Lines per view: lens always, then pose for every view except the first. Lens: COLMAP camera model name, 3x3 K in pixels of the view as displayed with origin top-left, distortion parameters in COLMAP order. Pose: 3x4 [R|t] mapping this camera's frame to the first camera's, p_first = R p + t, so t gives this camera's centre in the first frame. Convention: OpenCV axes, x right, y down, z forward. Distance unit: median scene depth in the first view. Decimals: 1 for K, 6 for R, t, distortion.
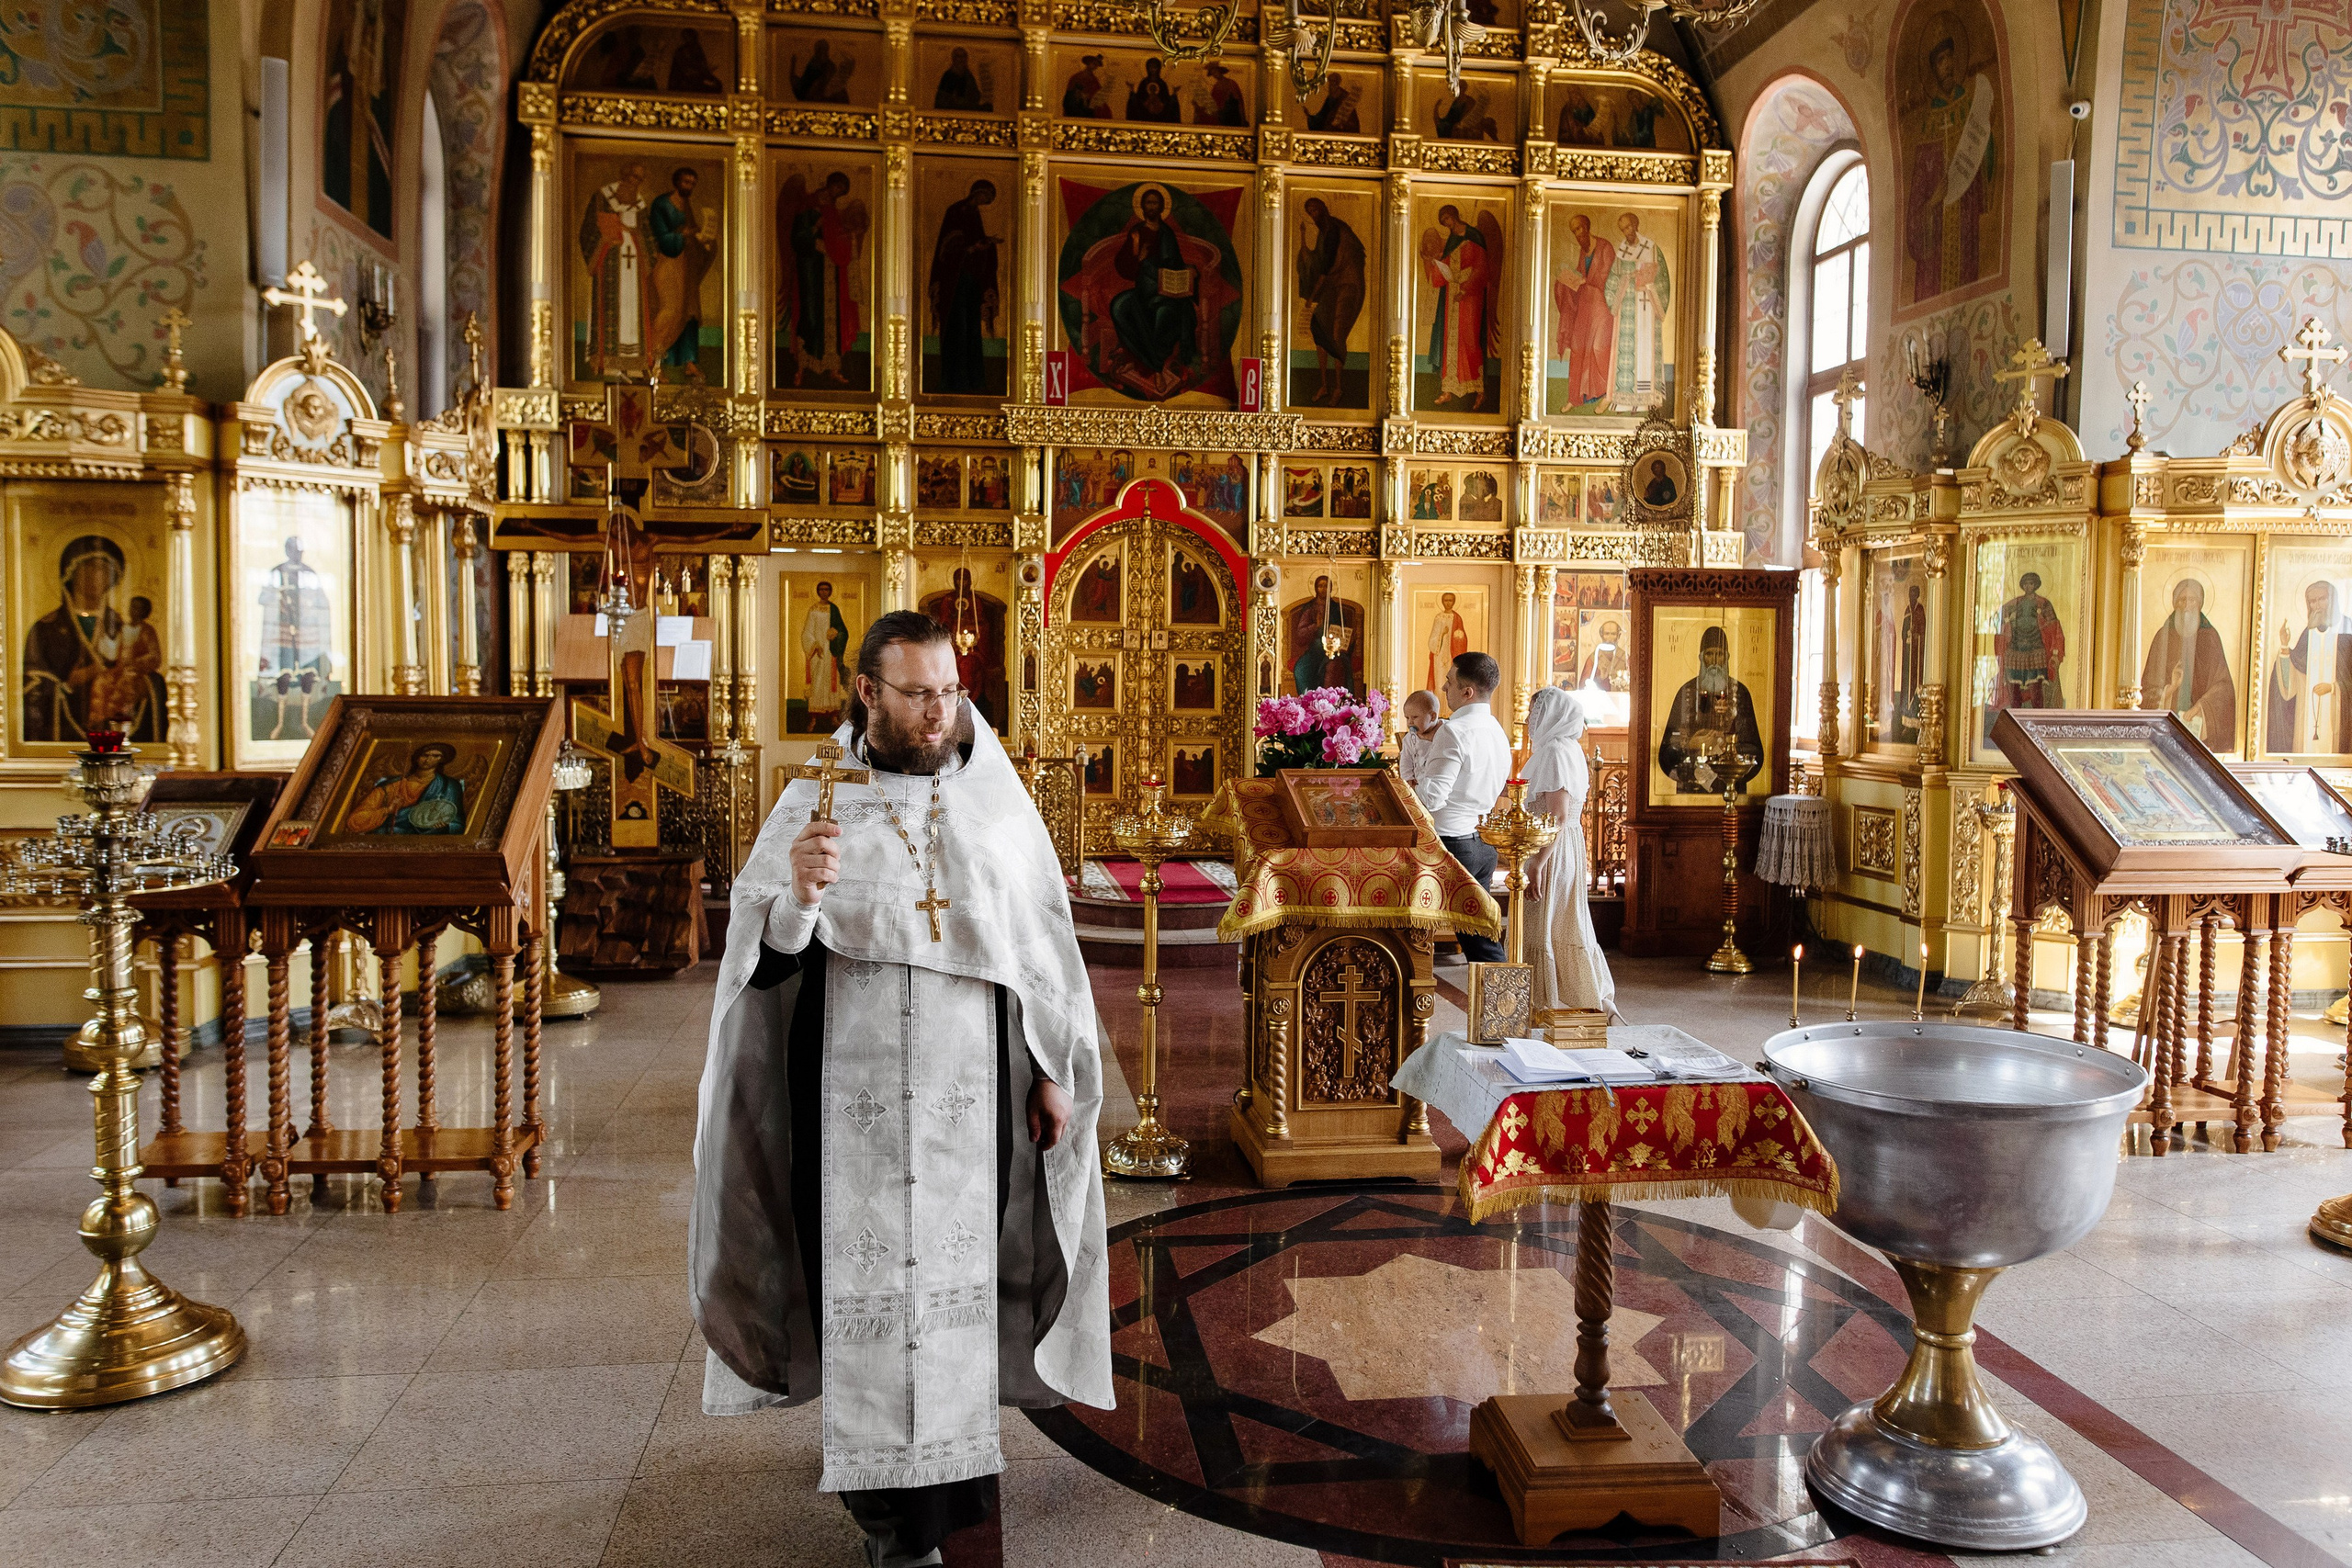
lens RADIAL K [[1700.7, 0, 1195.6], [0, 1700.7, 755.9], [0, 0, 1]] dist [-0.001484, 0.001370]
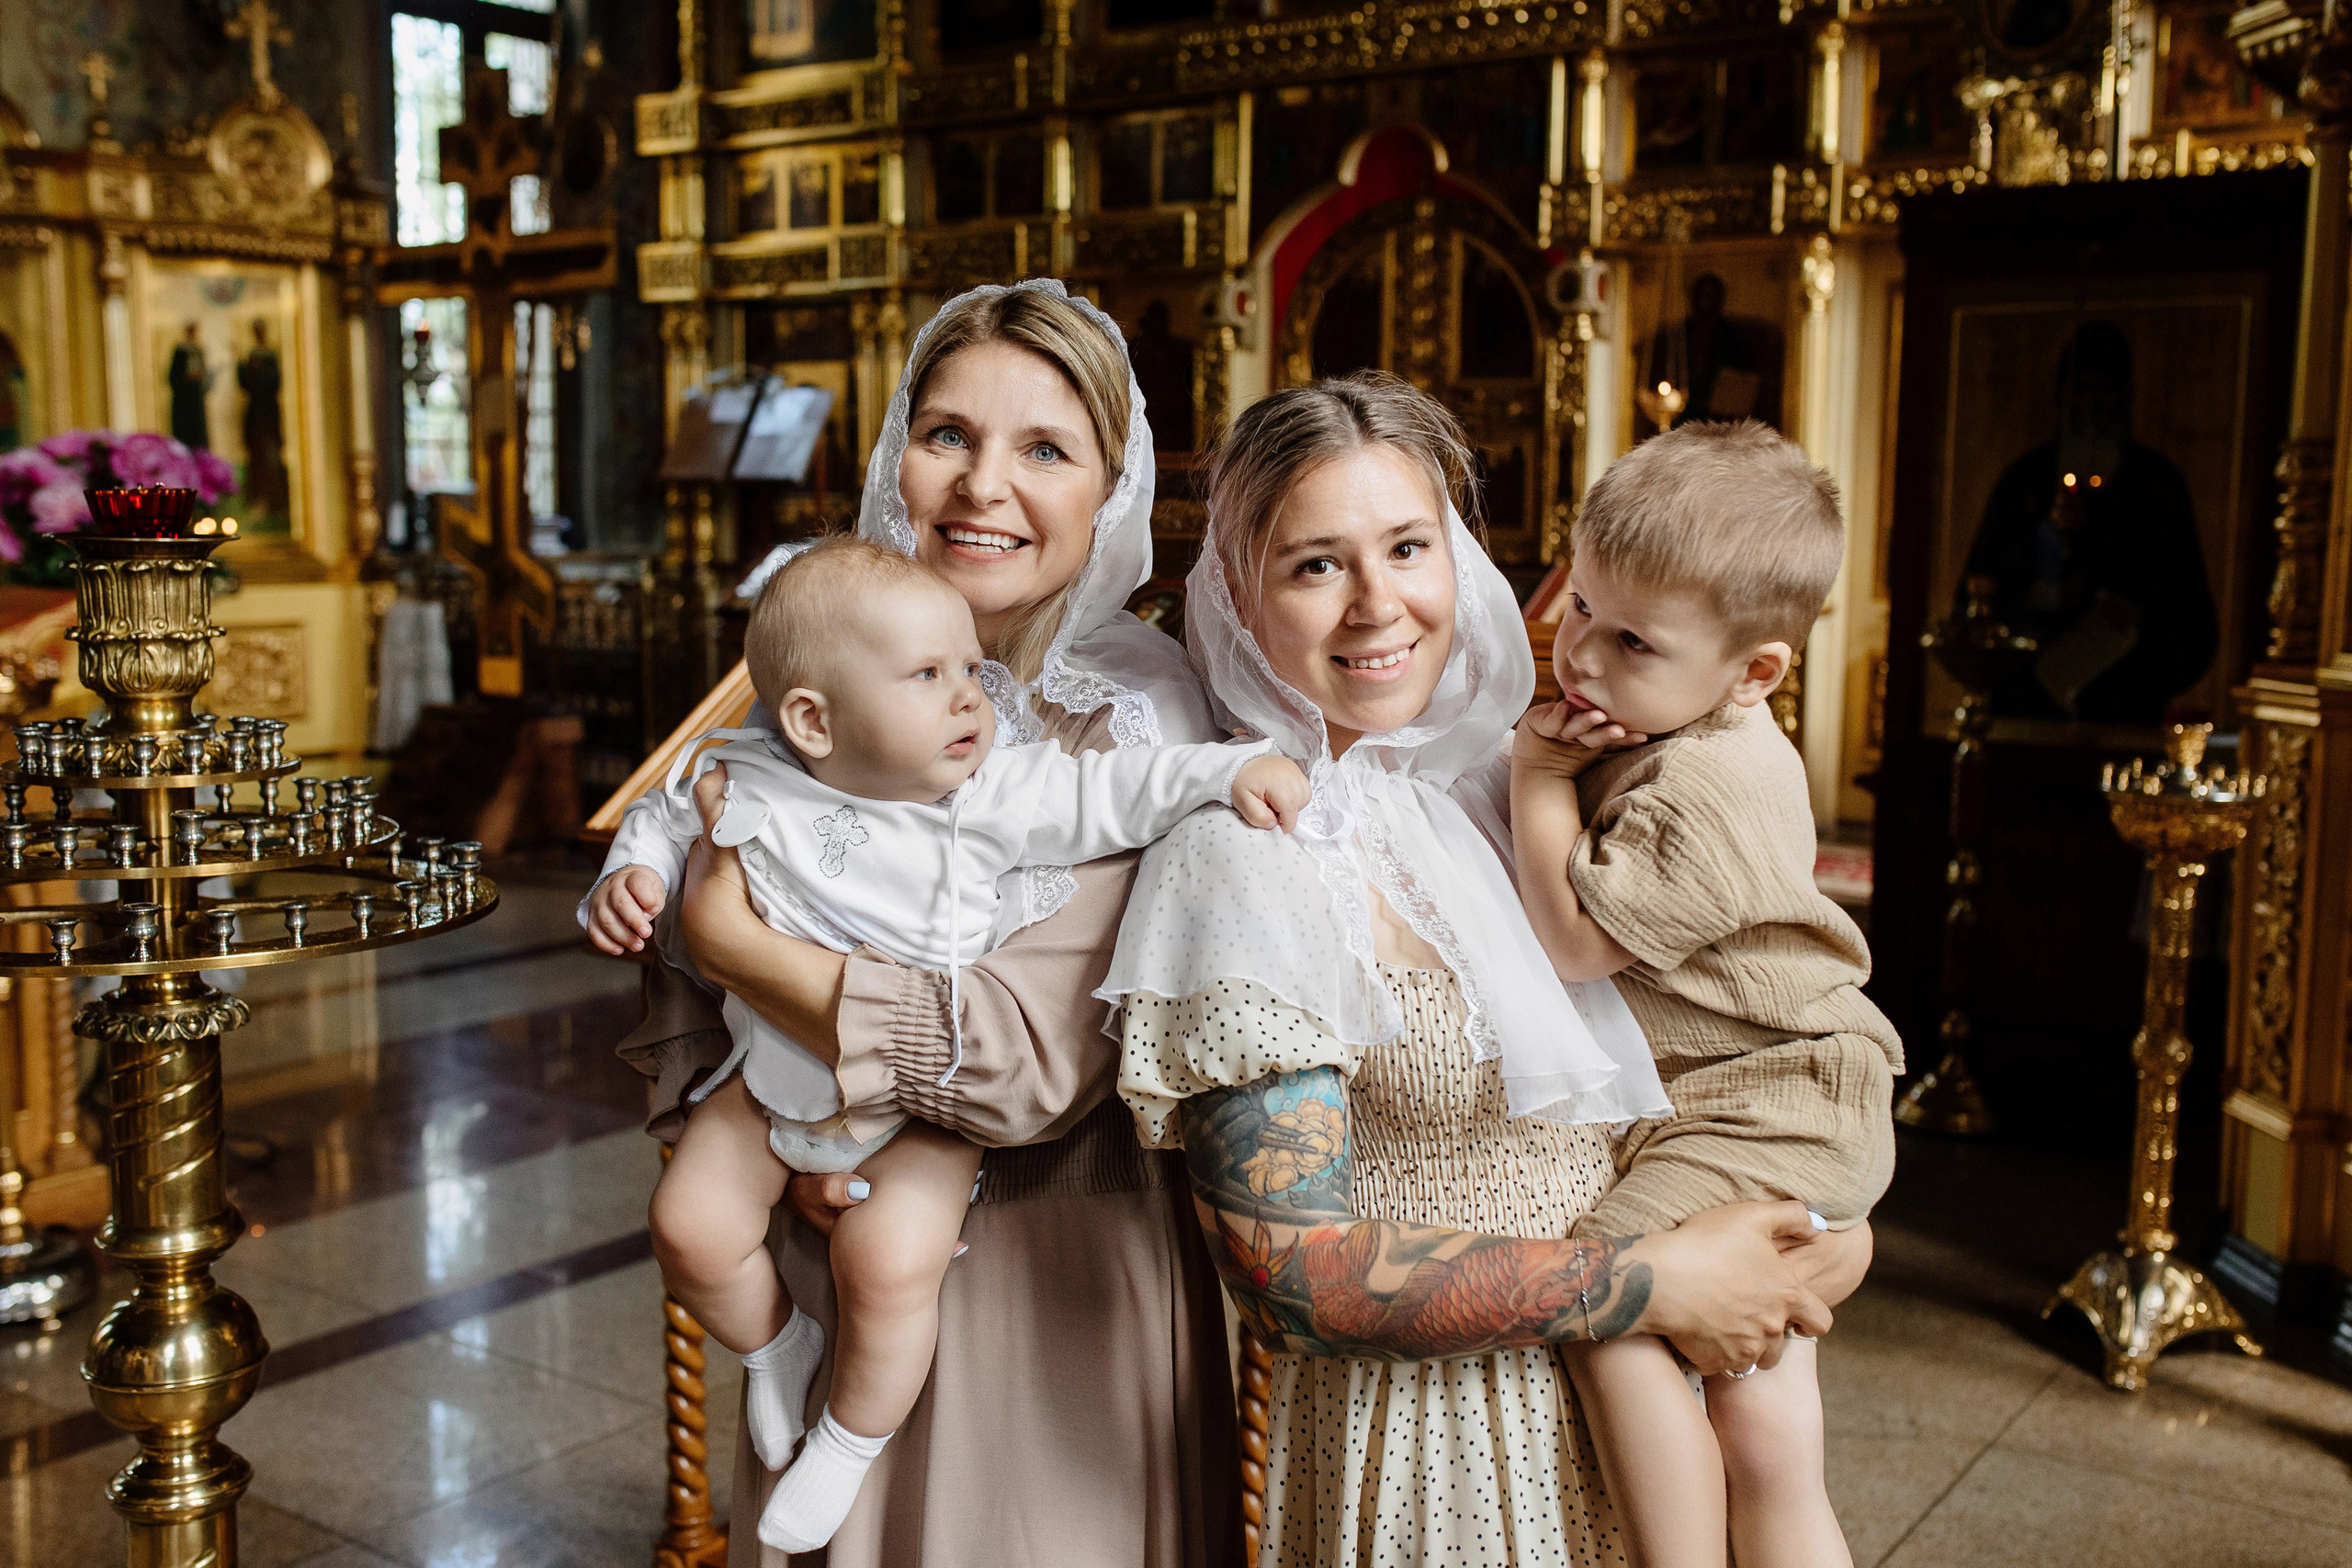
lens RADIAL K [[2336.8, 0, 1176.0], [0, 2336.8, 784.0], [0, 0, 1]] dist [0.002002, -0.013006]
pose [[0.724259, 0.079279, -0.684956, 0.485933], [-0.036725, 0.996394, 0.076493, 0.001926], [0.688550, -0.030246, 0.724558, 0.373362]]
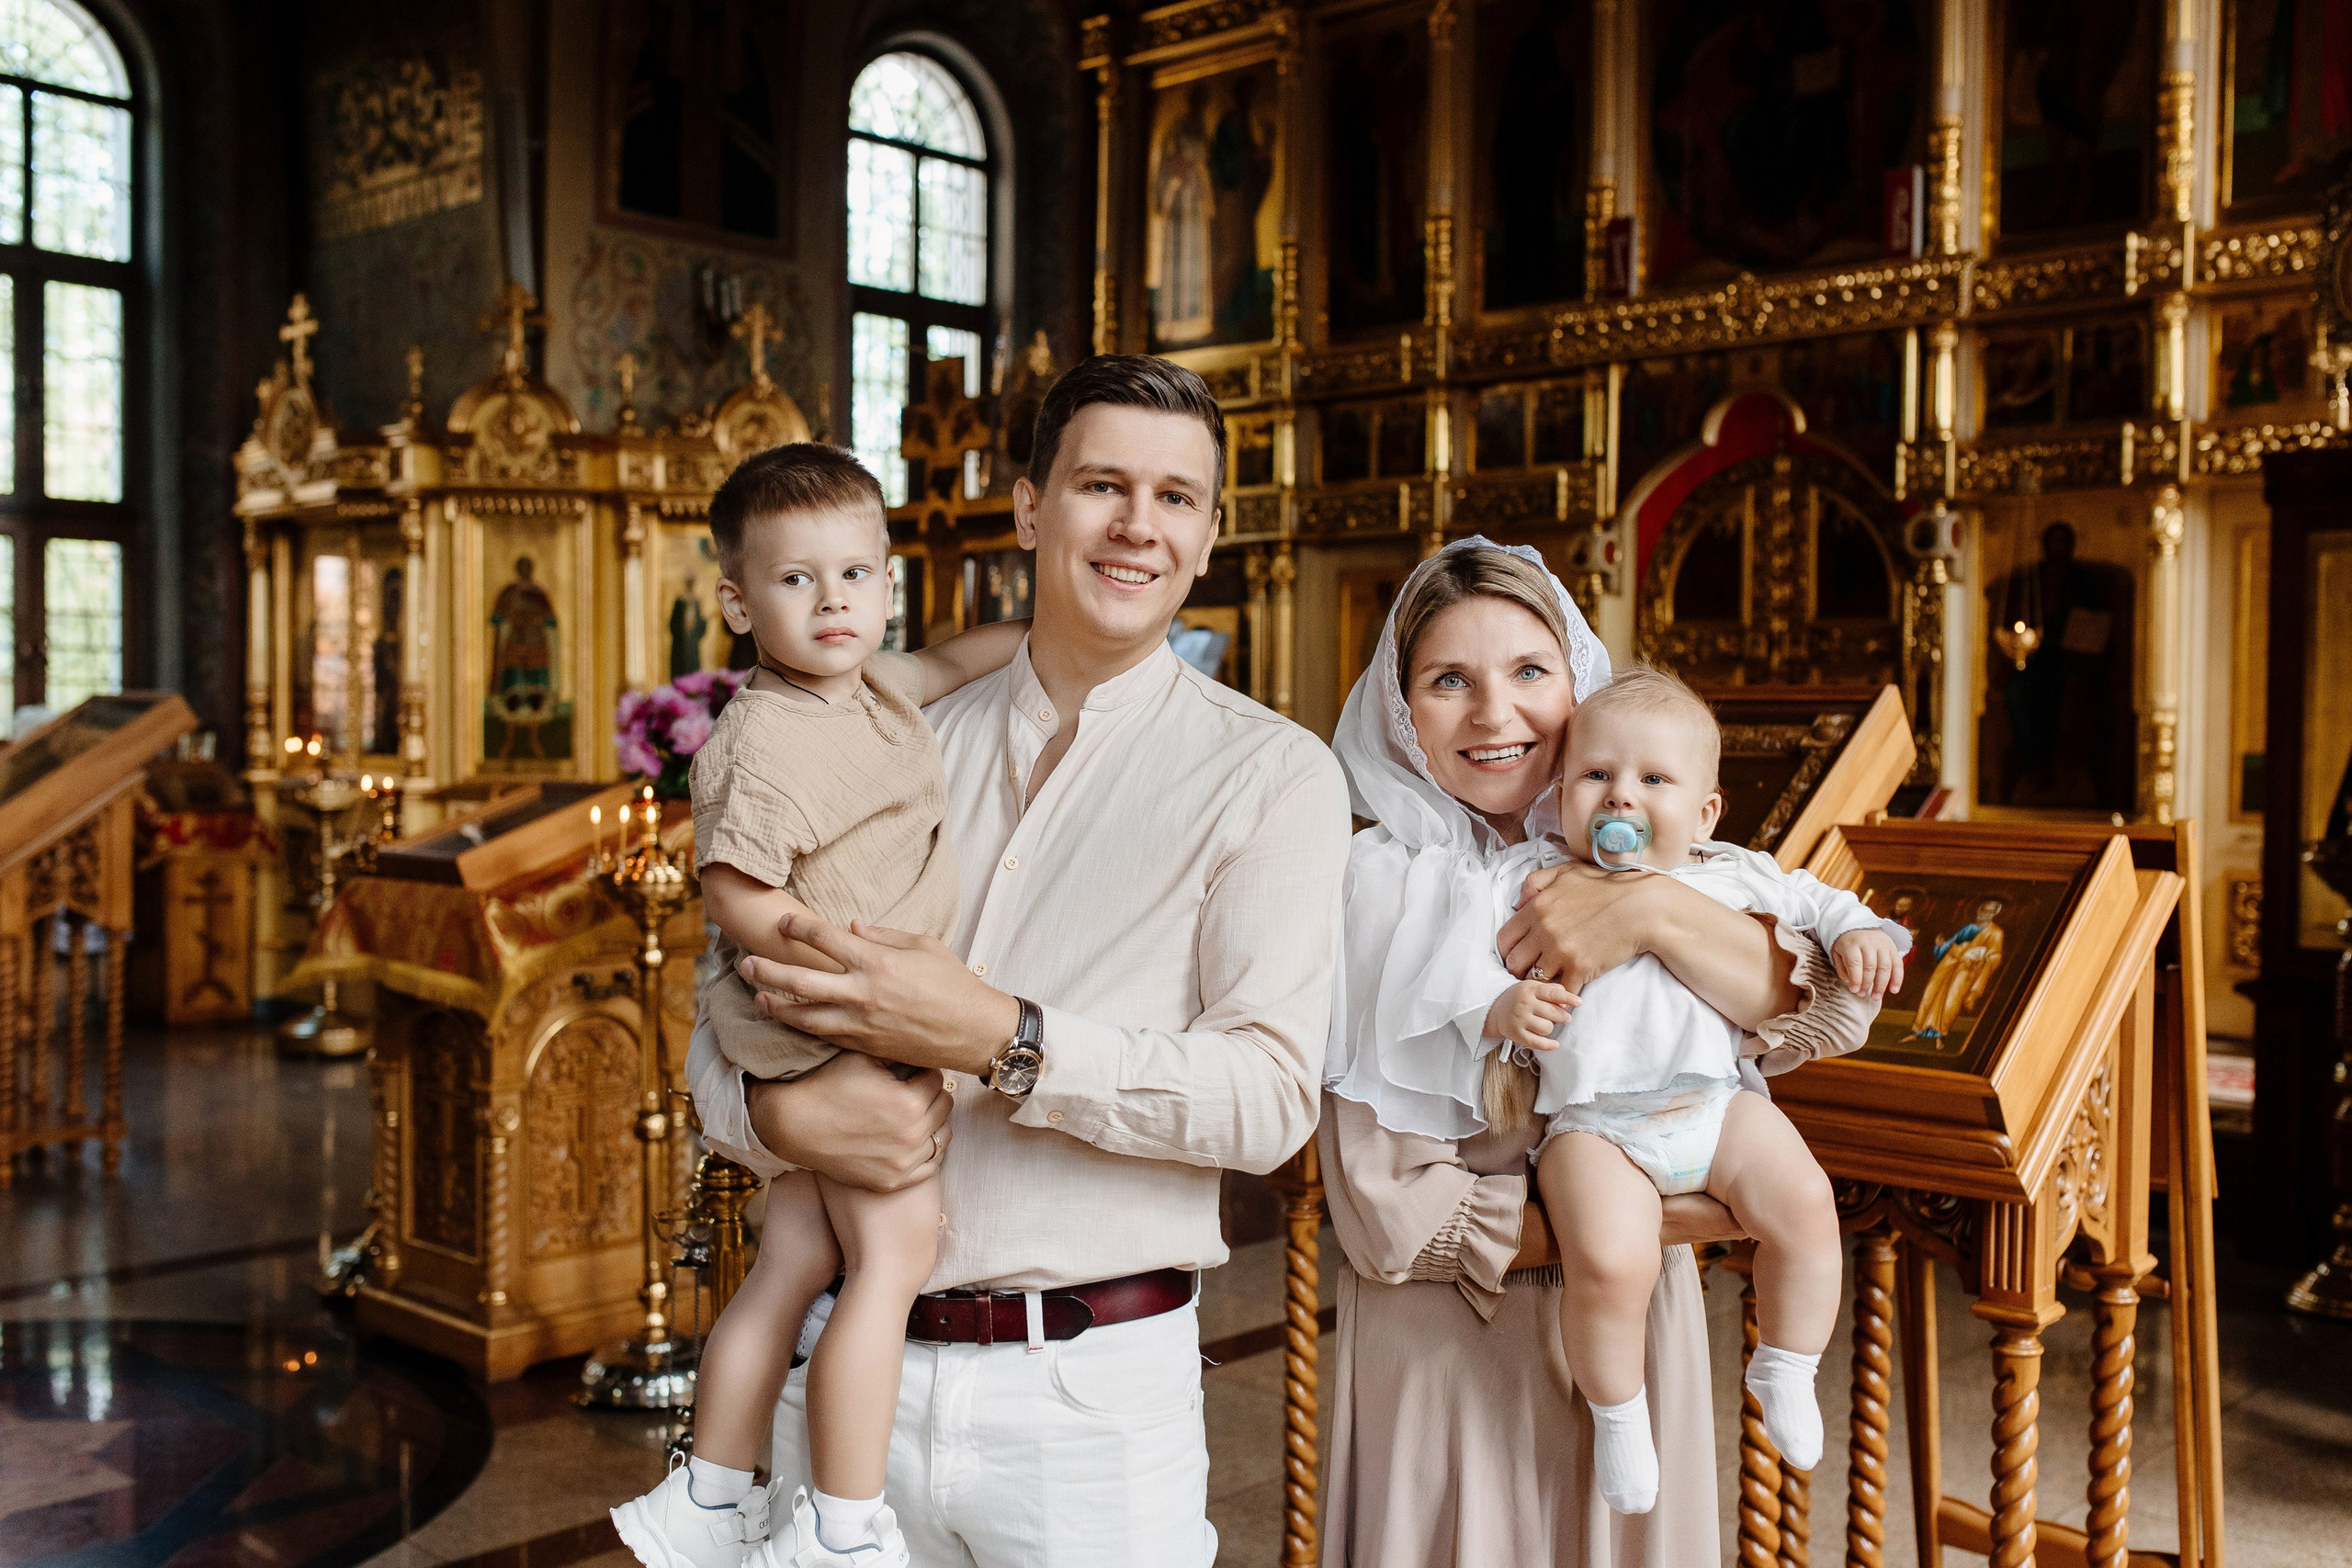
lens RADIAL K [[2251.8, 0, 1167.4], [0, 2251.8, 788.5], [0, 0, 1]] dist [-0.006369, 0.005137]
pose [[0.627997, 0.015396, -0.778064, 0.496973], [-0.042364, 0.998998, -0.014426, 0.006518], [0.777062, 0.042022, 0.628020, 0.313410]]
